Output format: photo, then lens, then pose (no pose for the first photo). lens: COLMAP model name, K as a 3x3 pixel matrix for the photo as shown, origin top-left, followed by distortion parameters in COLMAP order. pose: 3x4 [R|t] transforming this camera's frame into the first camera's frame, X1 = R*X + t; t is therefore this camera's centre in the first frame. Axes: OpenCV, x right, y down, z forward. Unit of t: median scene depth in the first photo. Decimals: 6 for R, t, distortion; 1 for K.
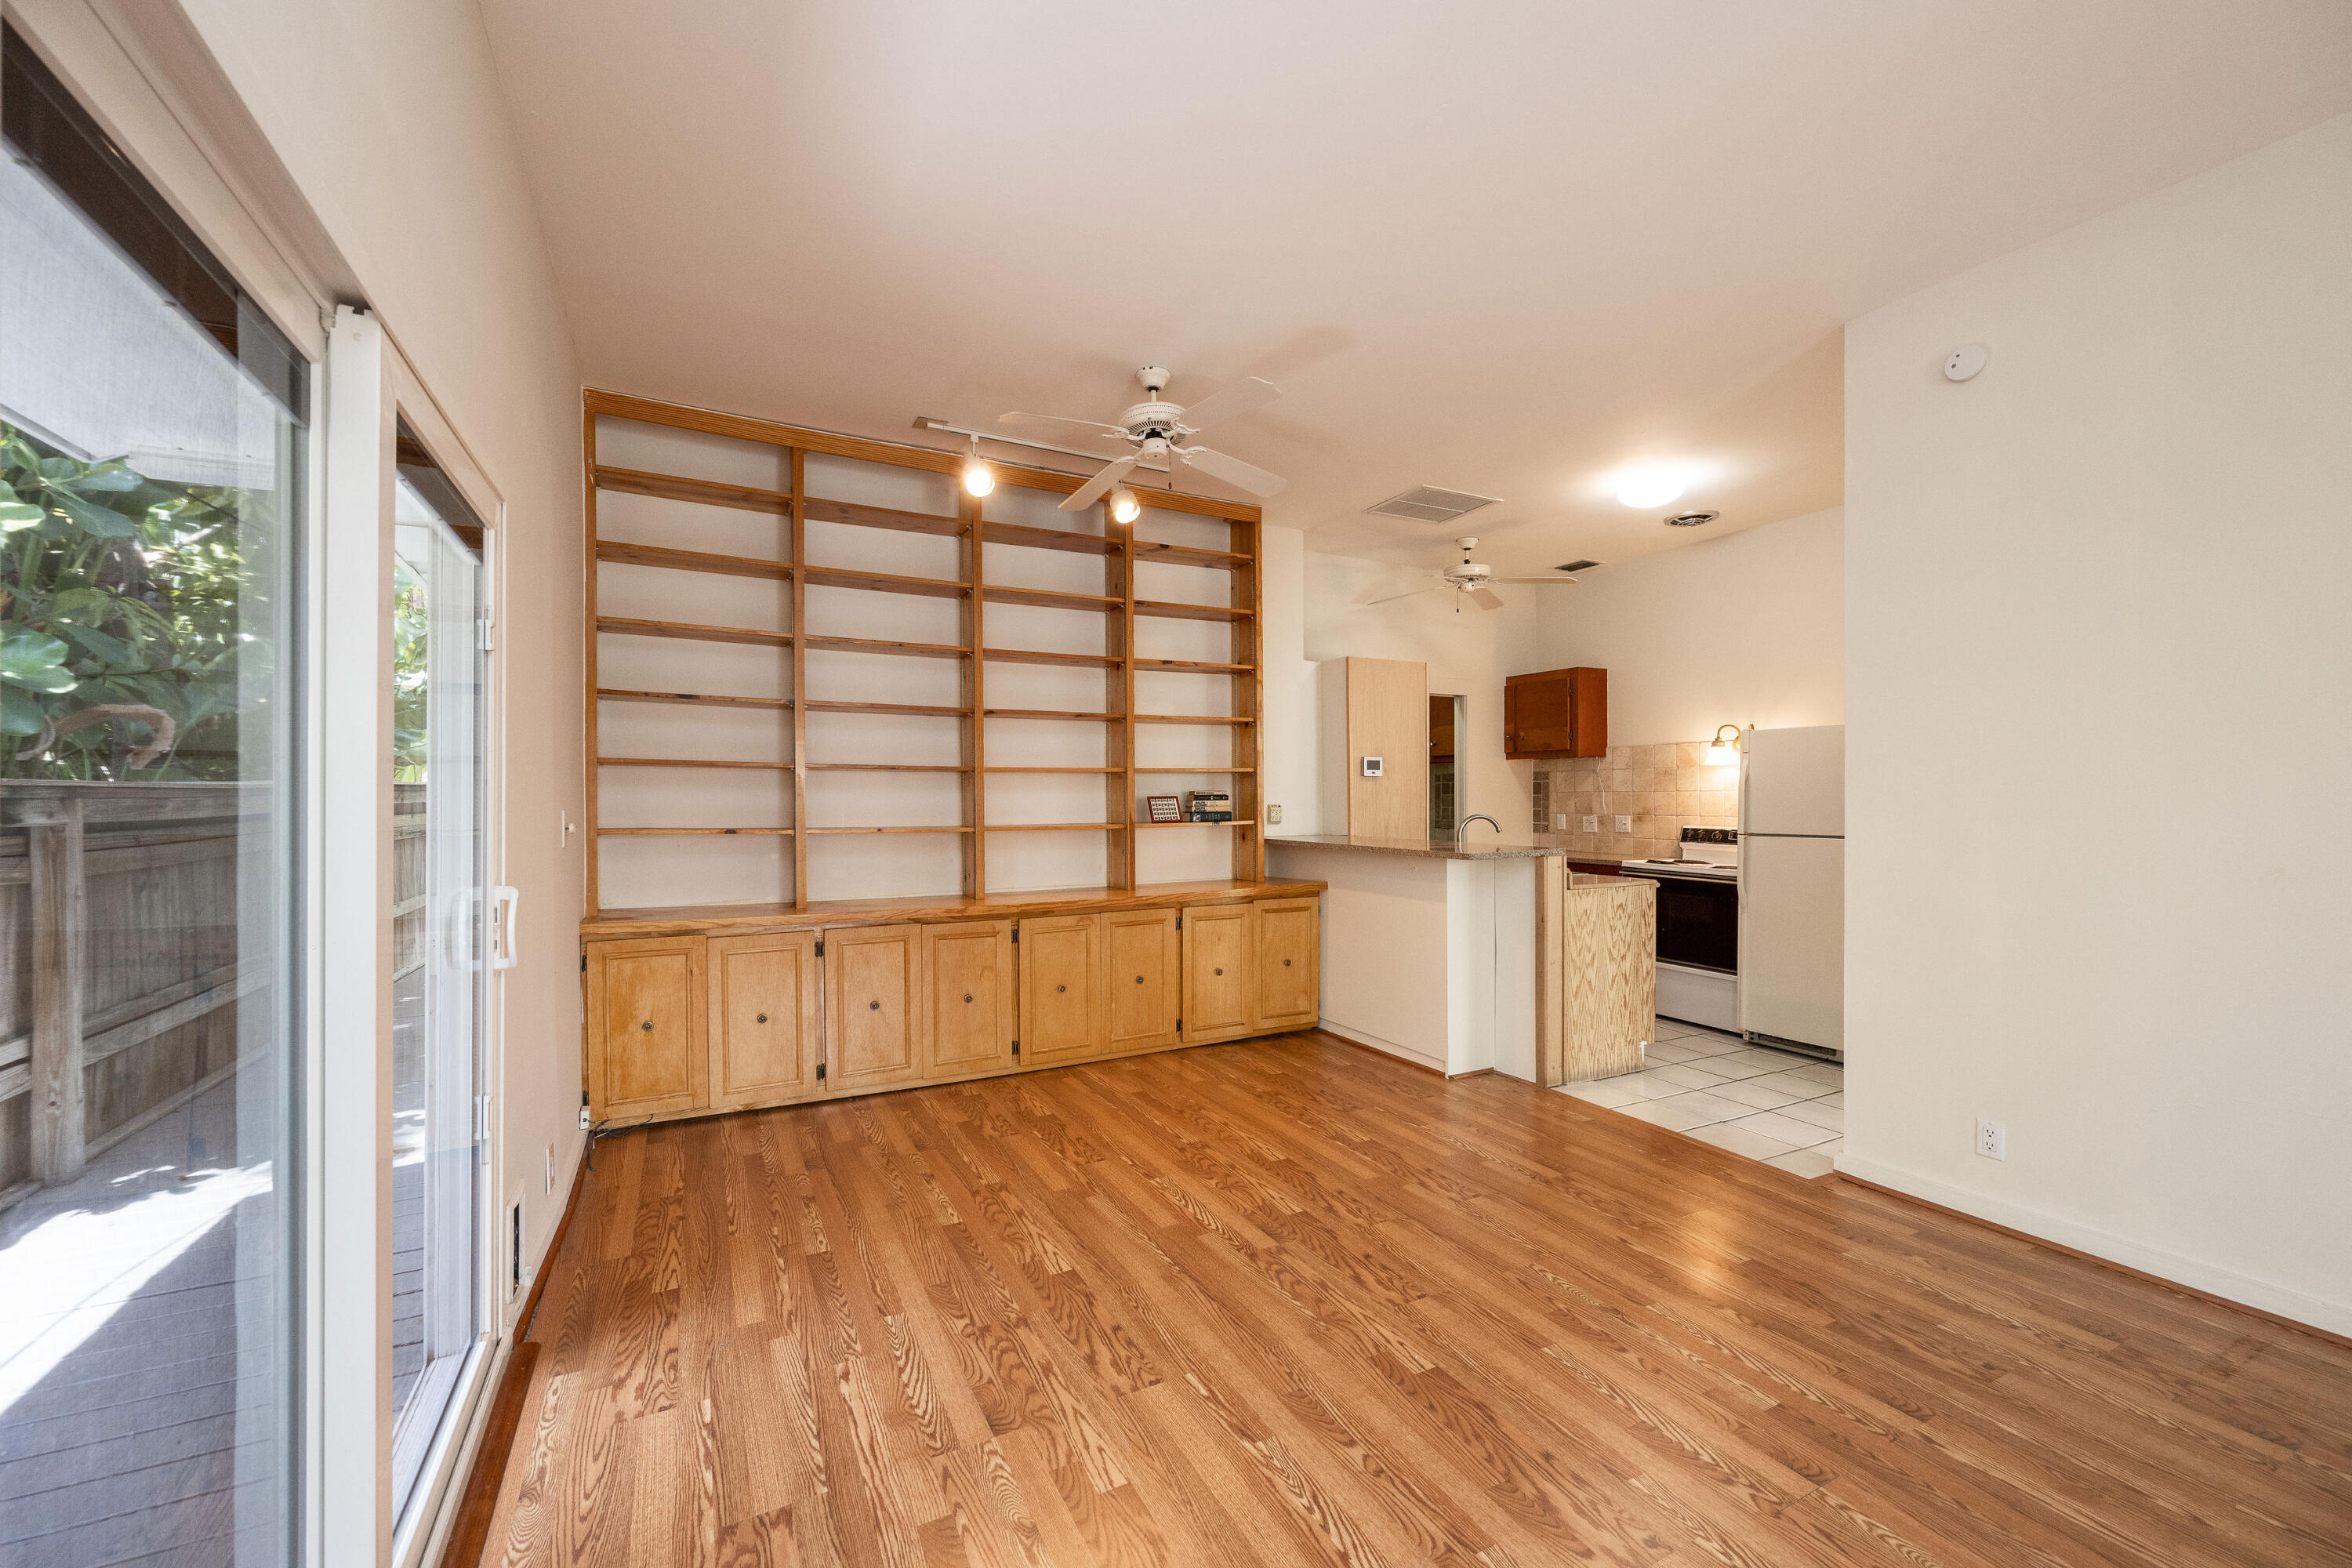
lens RADIAL K [[921.2, 0, 1177.4], [0, 921.2, 798.2], [0, 0, 1]] dist [-0.002059, -0.000259]
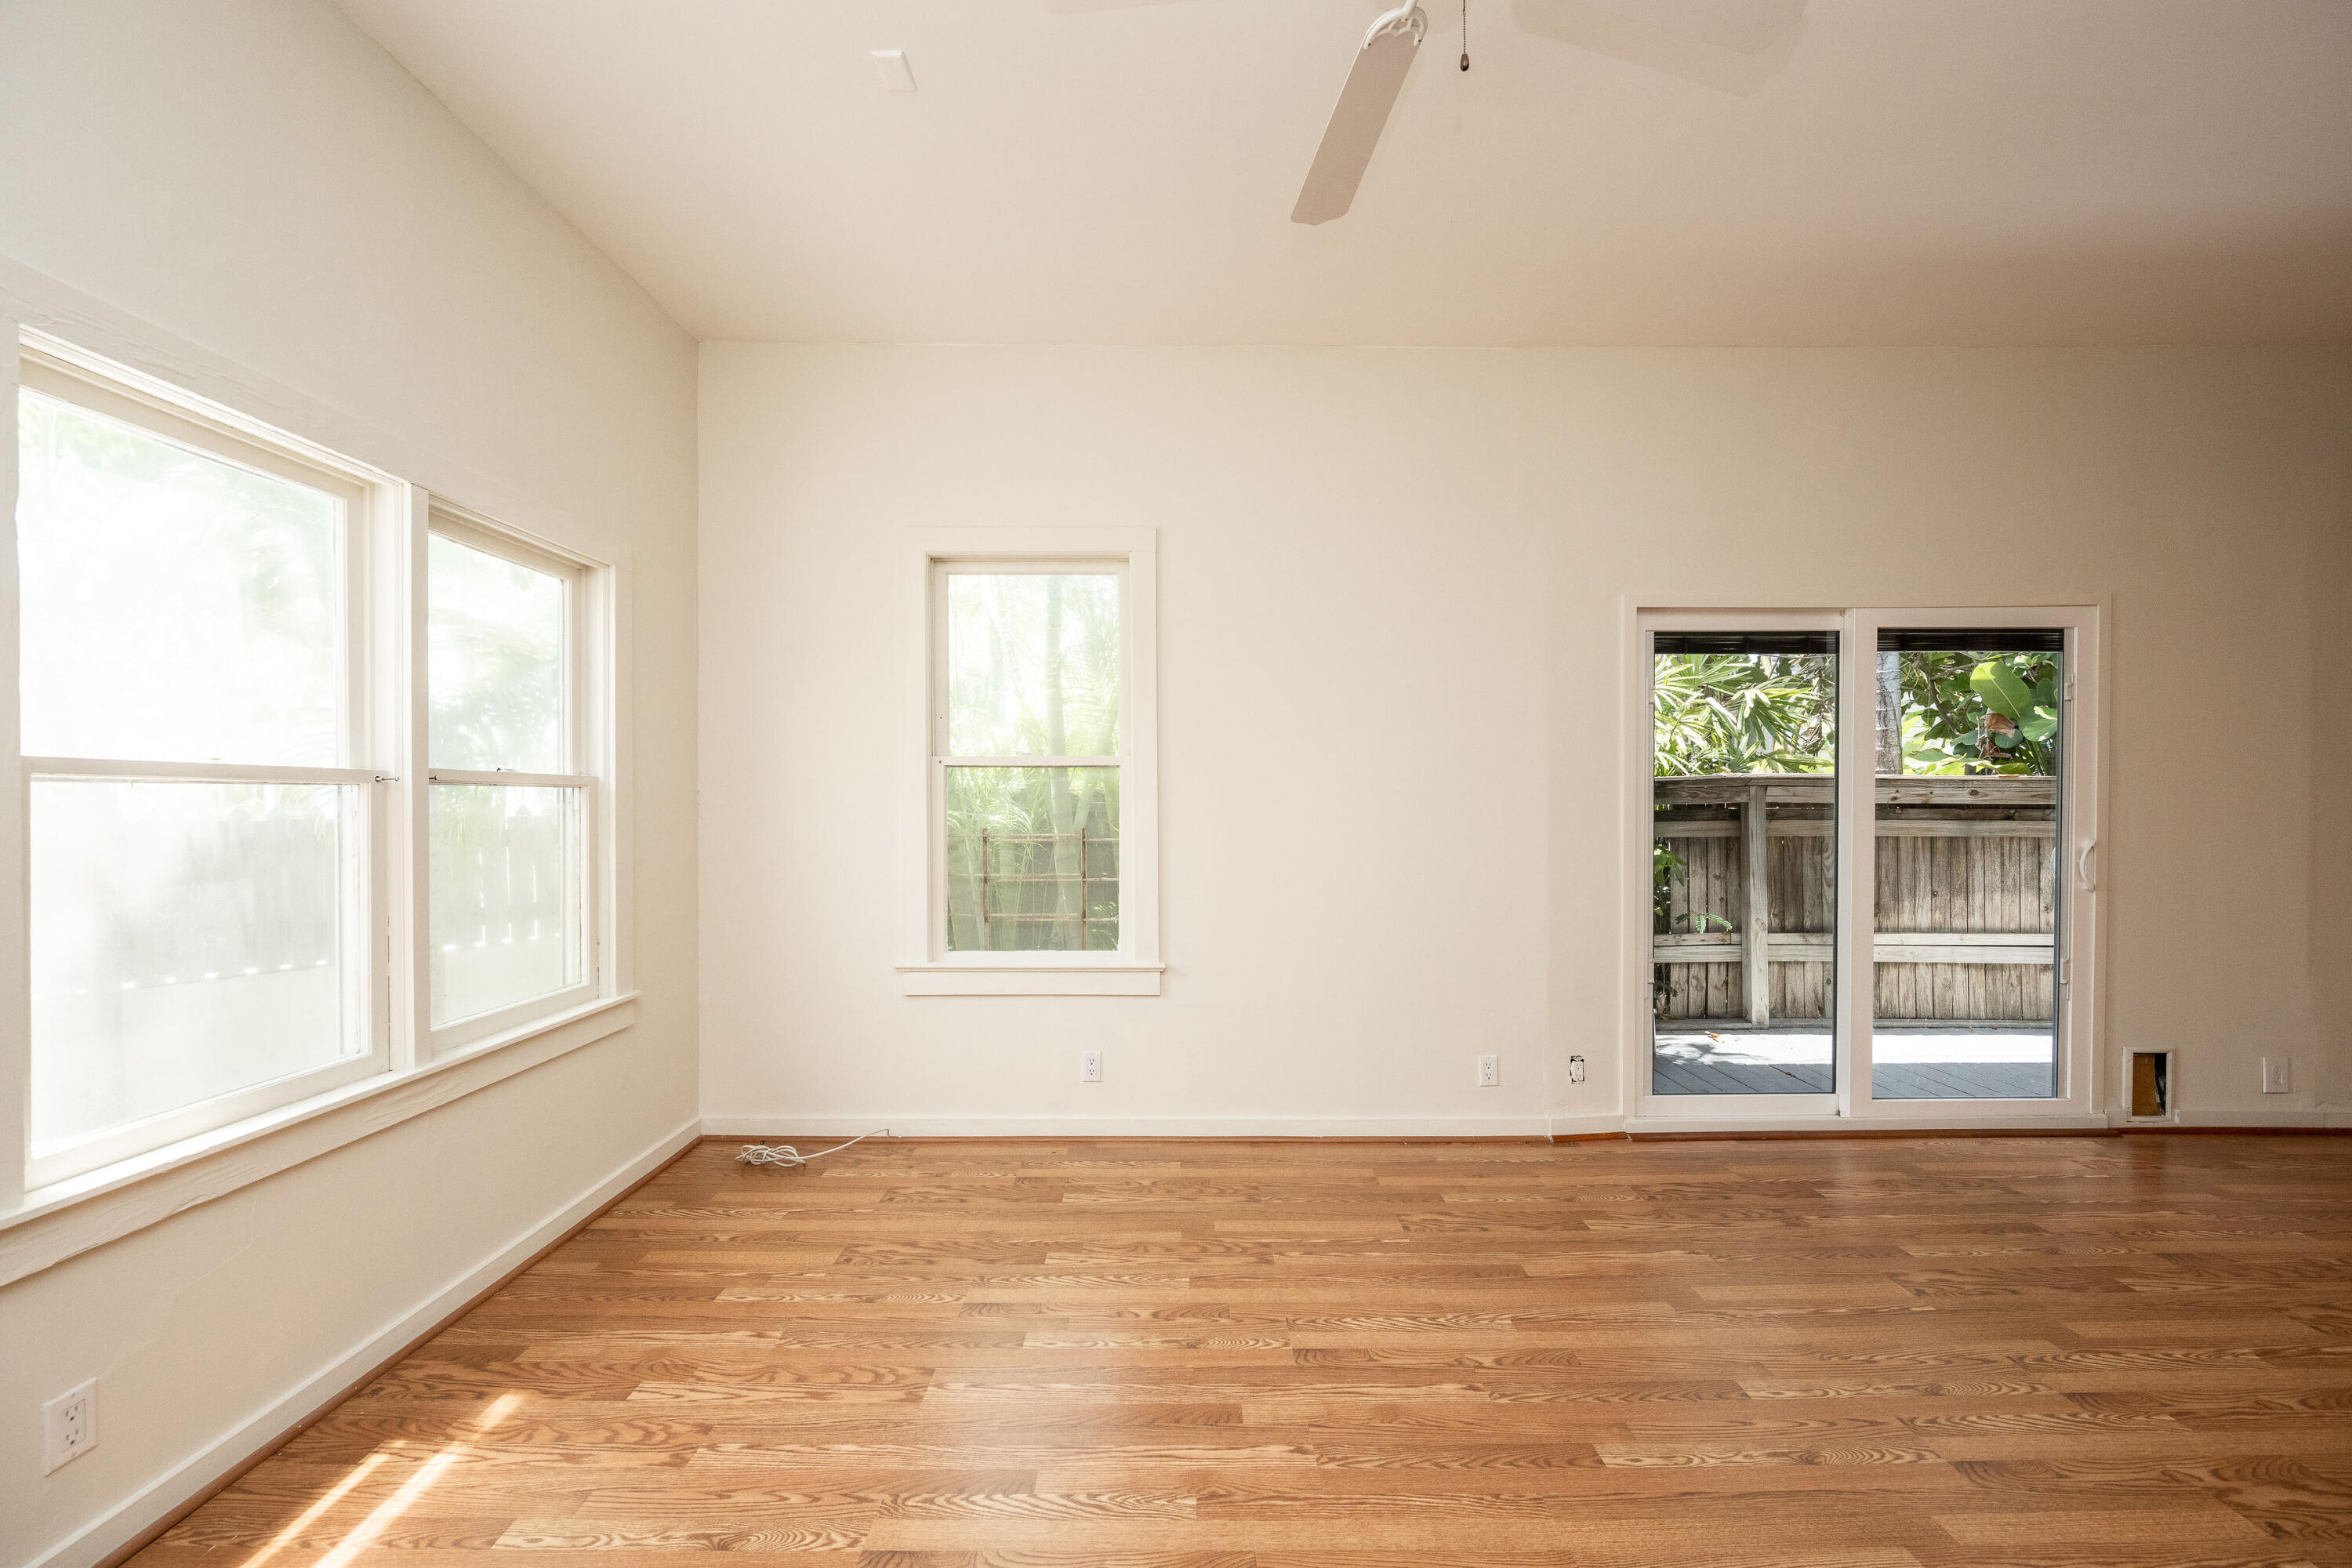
lens RADIAL K [[921.2, 0, 1177.4], [0, 921.2, 798.2], [0, 0, 1]] dist [-0.002059, -0.000259]
pose [[-0.454962, 0.007334, -0.890481, 0.826673], [0.005851, 0.999969, 0.005246, 0.001112], [0.890492, -0.002823, -0.454991, 0.164574]]
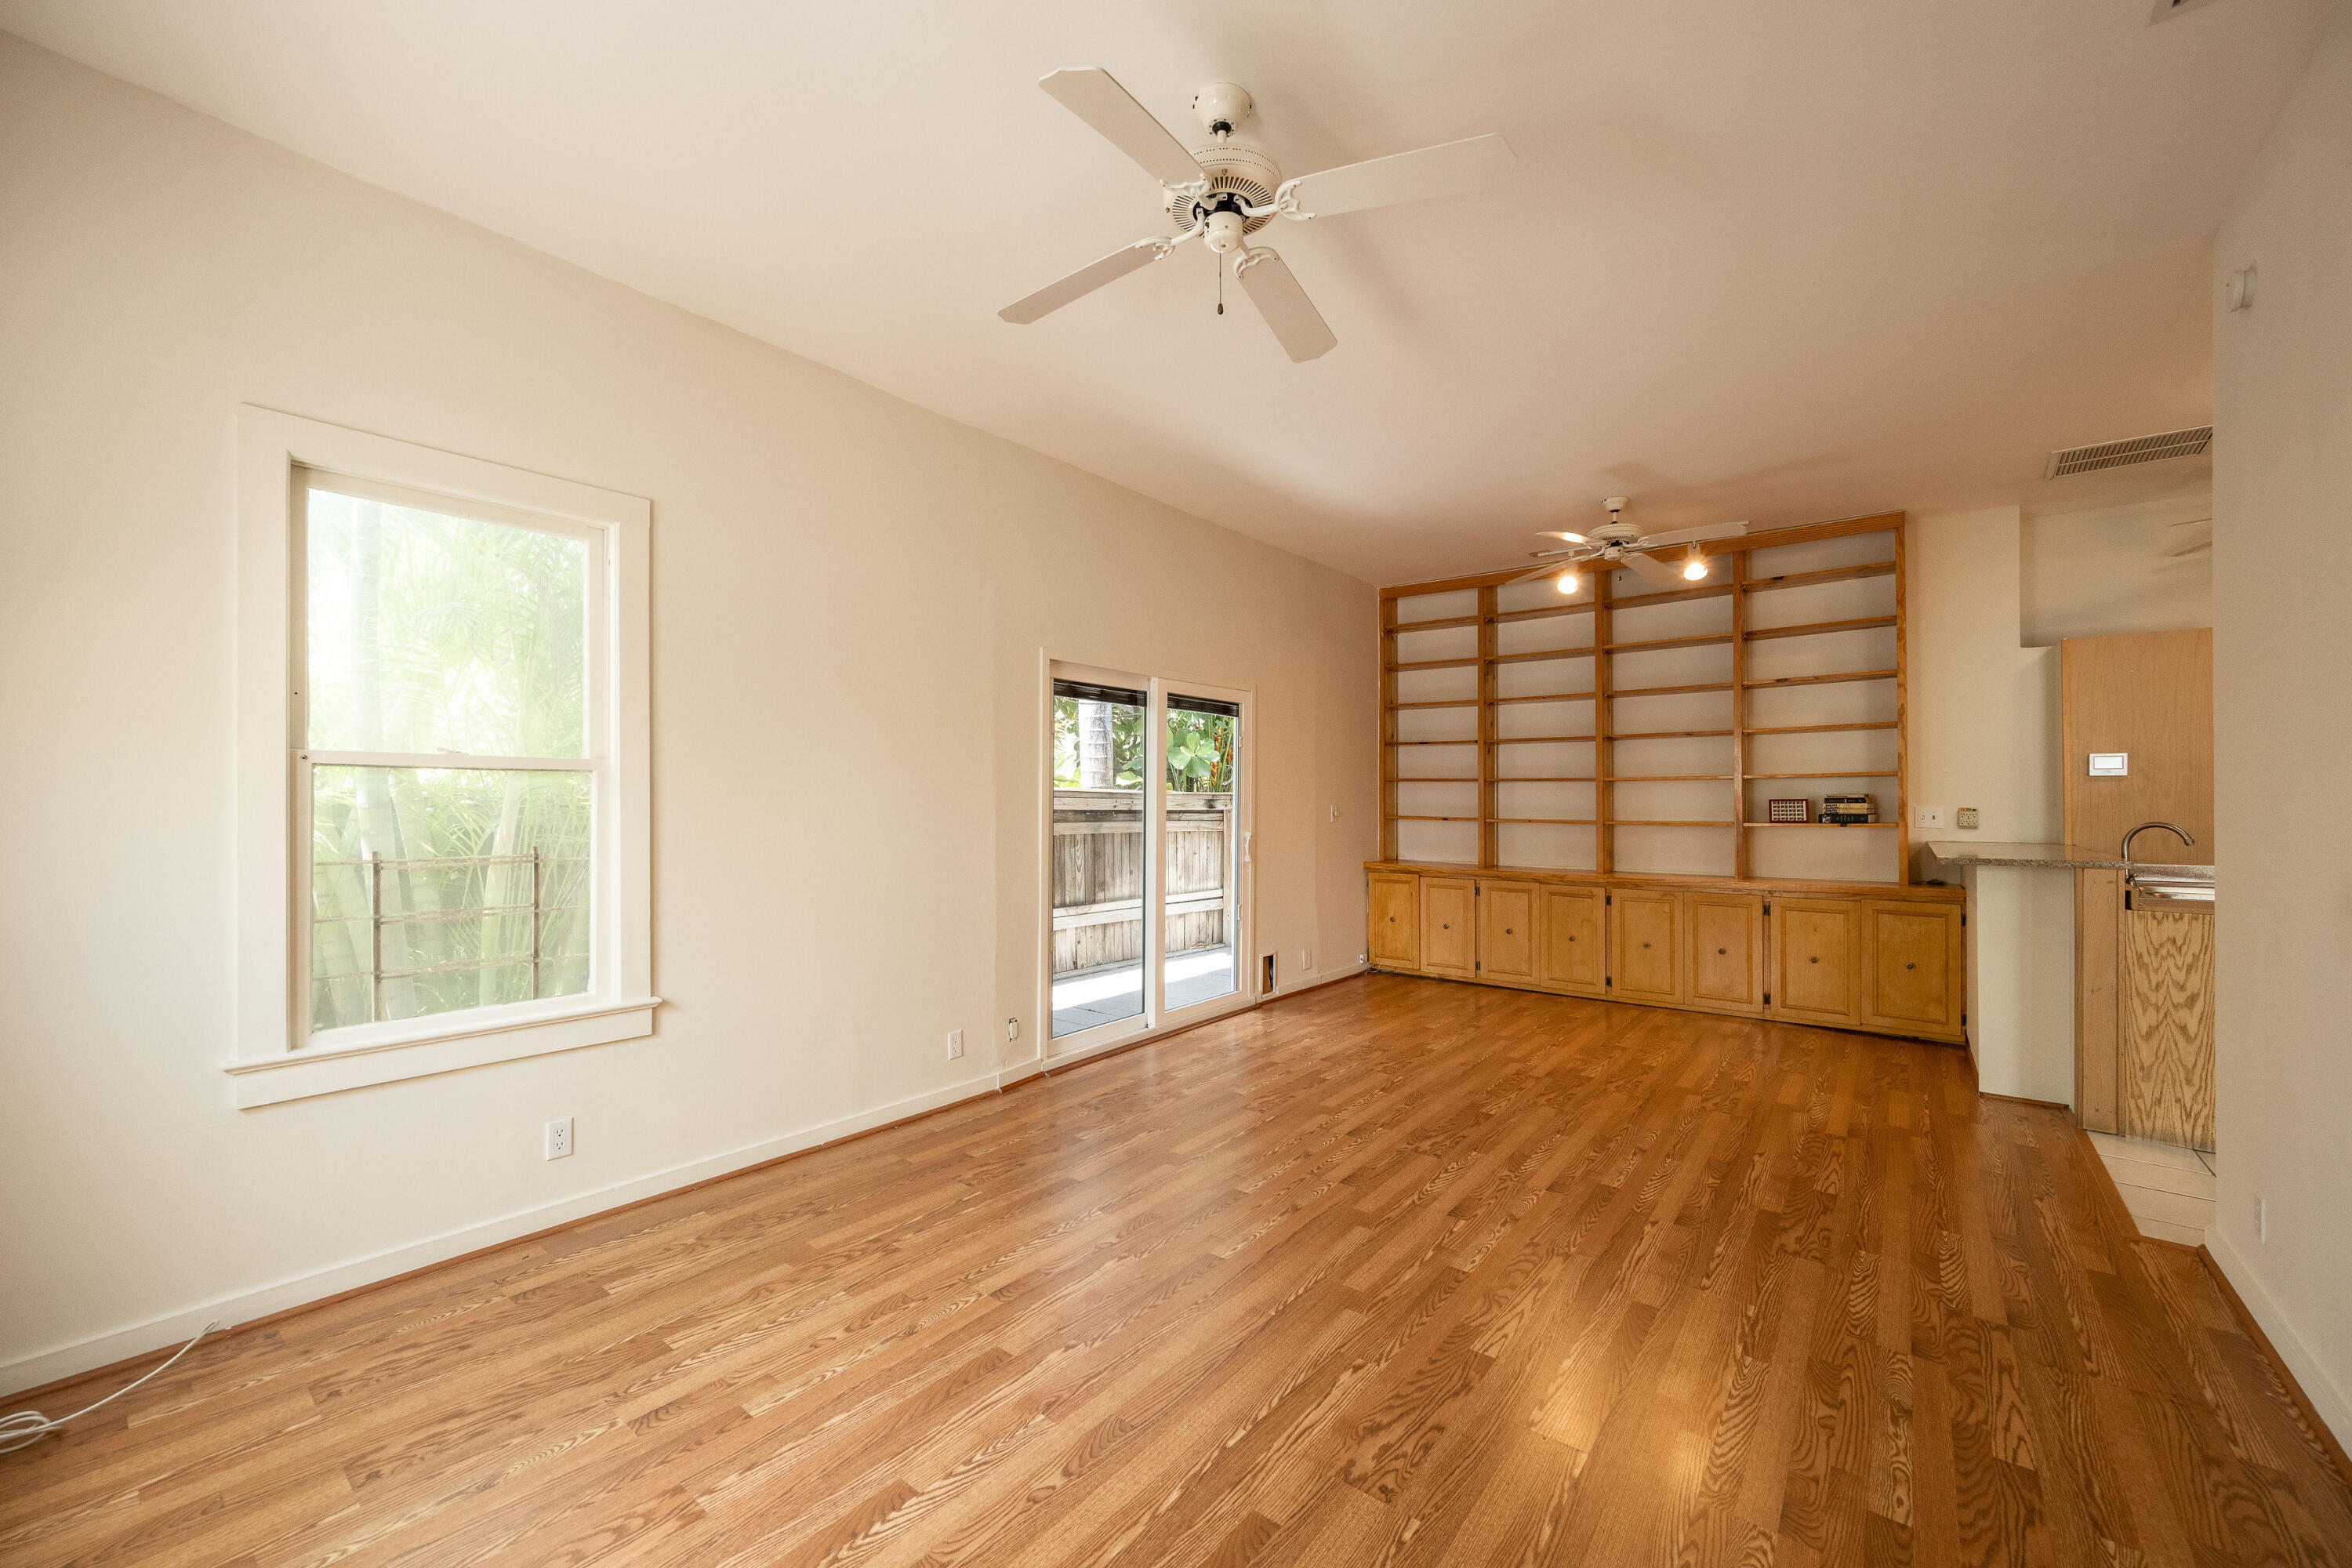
lens RADIAL K [[914.1, 0, 1177.8], [0, 914.1, 795.0], [0, 0, 1]] dist [-0.005867, 0.000404]
pose [[0.409863, -0.000934, -0.912147, 0.929356], [-0.001442, 0.999998, -0.001672, -0.005585], [0.912146, 0.002001, 0.409861, -0.172479]]
